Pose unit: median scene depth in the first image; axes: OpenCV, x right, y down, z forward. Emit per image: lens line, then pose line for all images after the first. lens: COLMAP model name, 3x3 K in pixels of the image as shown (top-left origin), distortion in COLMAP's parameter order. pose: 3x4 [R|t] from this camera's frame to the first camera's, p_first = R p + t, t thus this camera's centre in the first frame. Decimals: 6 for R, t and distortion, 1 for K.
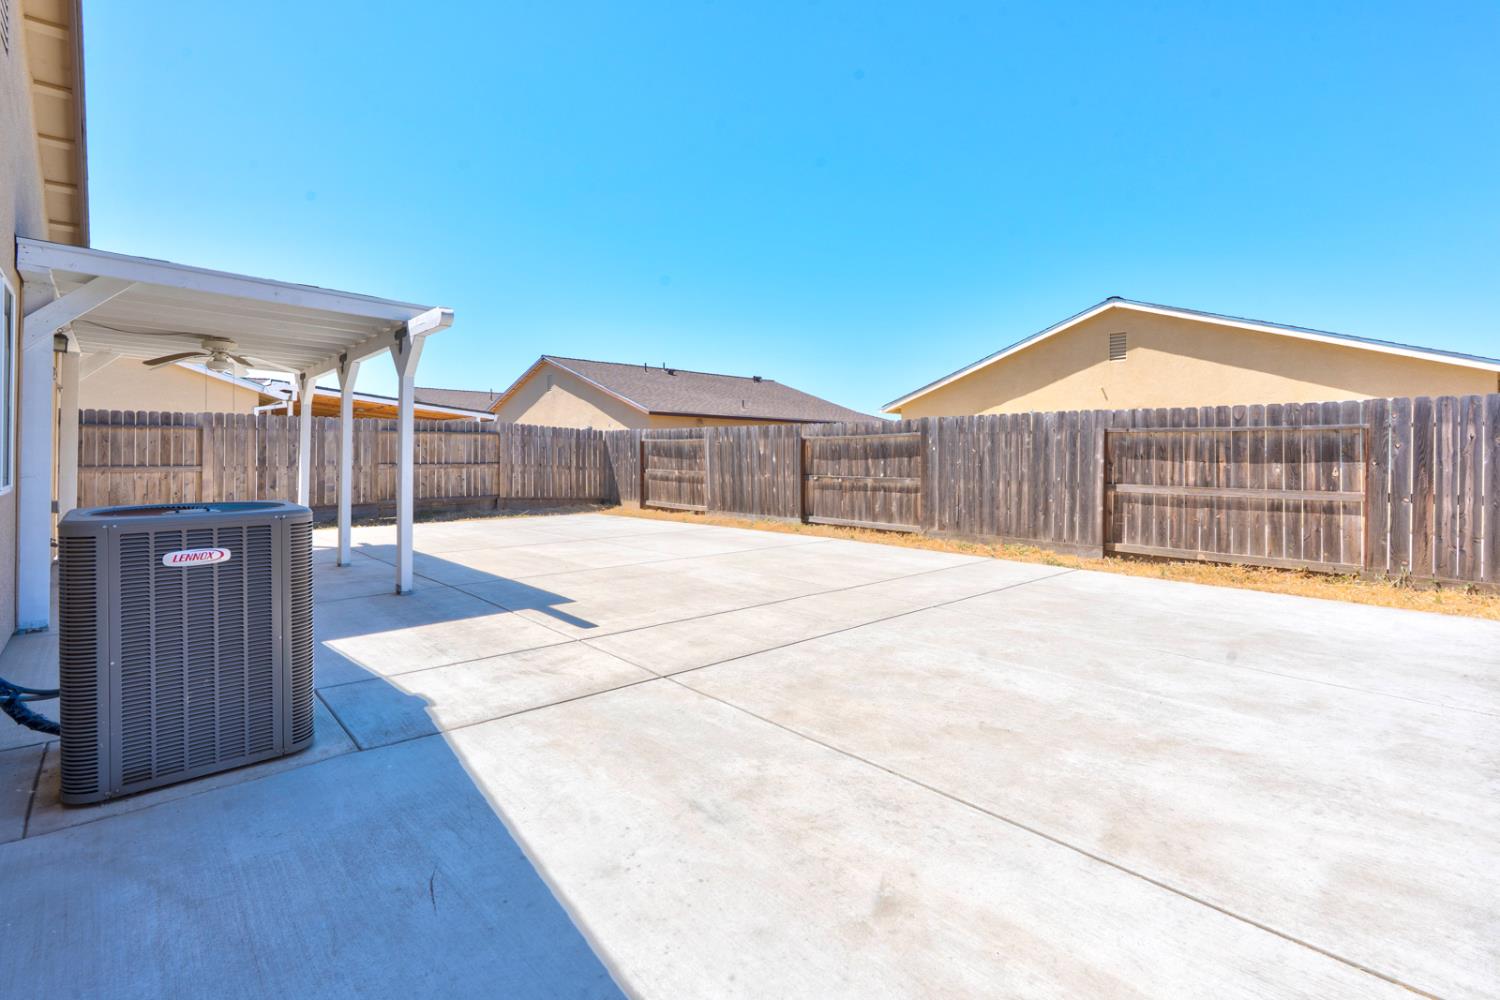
lens RADIAL K [[711.8, 0, 752.9], [0, 711.8, 465.3], [0, 0, 1]] dist [-0.001499, -0.000106]
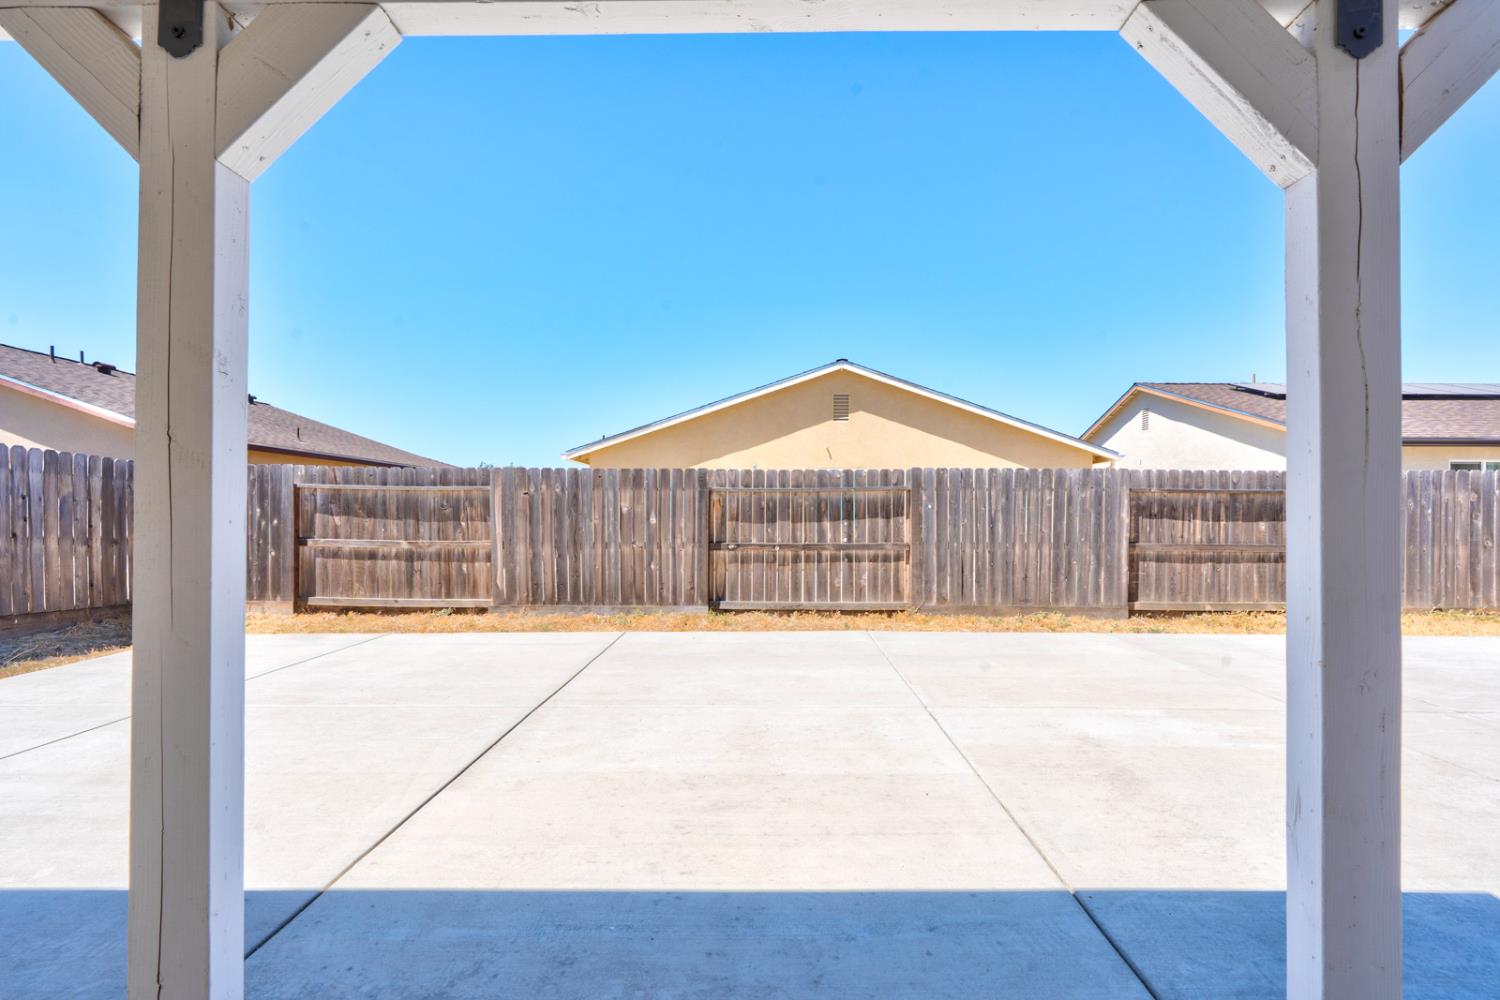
lens RADIAL K [[709.5, 0, 749.3], [0, 709.5, 510.8], [0, 0, 1]] dist [-0.002813, -0.000024]
pose [[0.674575, 0.001894, 0.738204, -0.469281], [0.009485, 0.999892, -0.011233, -0.010485], [-0.738145, 0.014580, 0.674484, 0.569346]]
